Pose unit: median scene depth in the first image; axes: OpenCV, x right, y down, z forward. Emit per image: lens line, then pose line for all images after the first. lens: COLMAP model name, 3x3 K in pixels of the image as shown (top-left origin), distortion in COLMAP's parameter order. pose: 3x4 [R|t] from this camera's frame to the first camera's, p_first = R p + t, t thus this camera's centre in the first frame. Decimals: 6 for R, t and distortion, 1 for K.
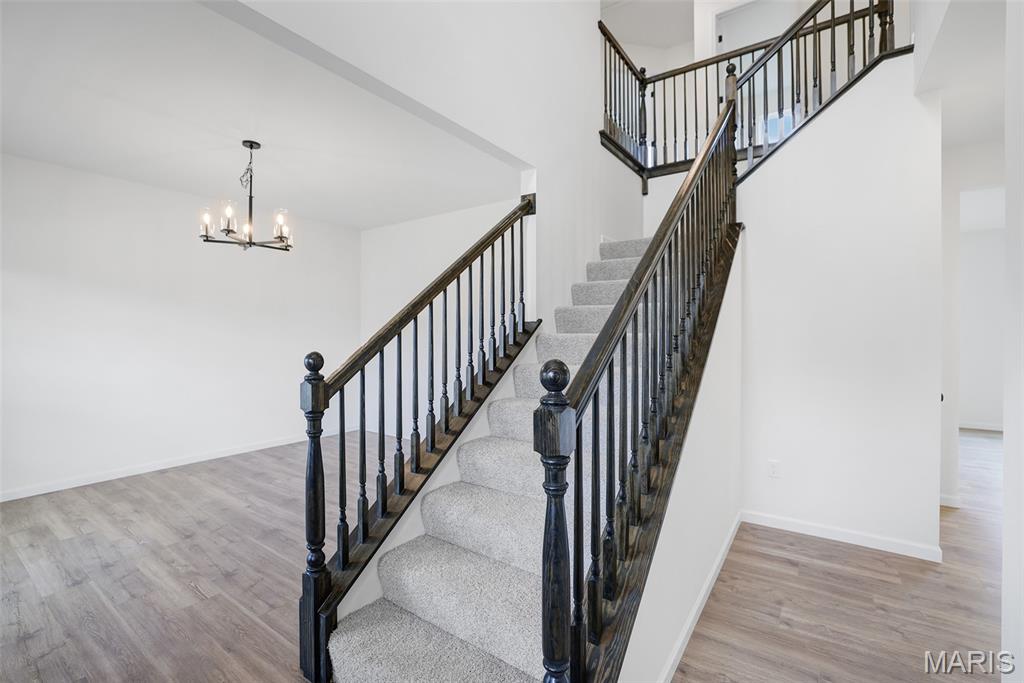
lens RADIAL K [[456.1, 0, 505.4], [0, 456.1, 335.8], [0, 0, 1]] dist [-0.029486, 0.011294]
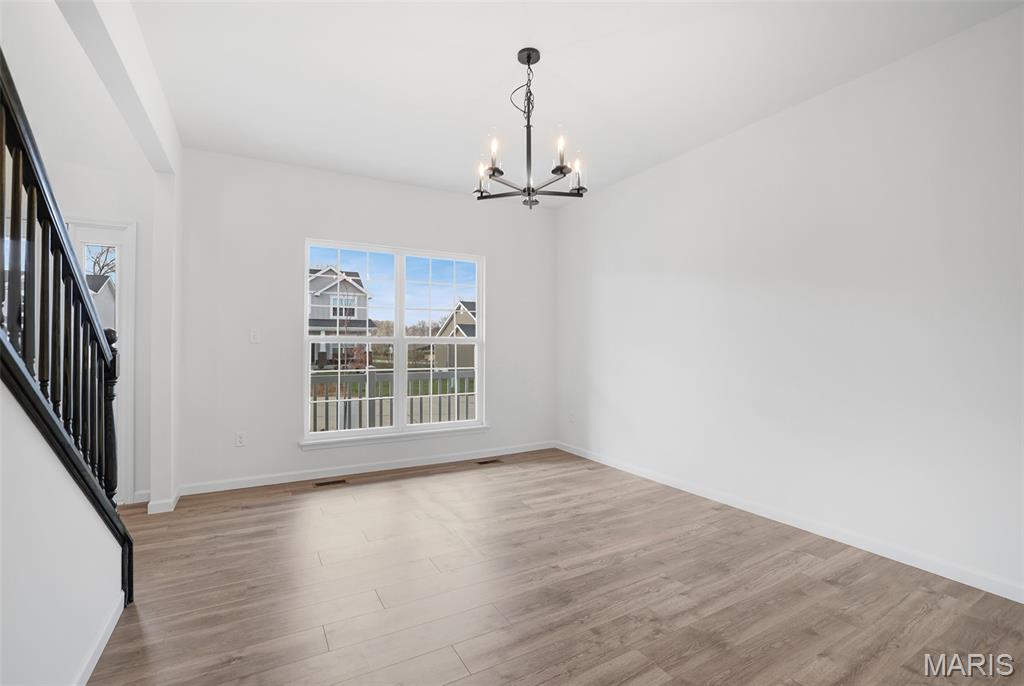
lens RADIAL K [[453.0, 0, 499.1], [0, 453.0, 345.4], [0, 0, 1]] dist [-0.041854, 0.016184]
pose [[-0.421250, 0.002427, -0.906941, 0.106337], [-0.005028, 0.999975, 0.005012, 0.034893], [0.906931, 0.006672, -0.421227, 1.330746]]
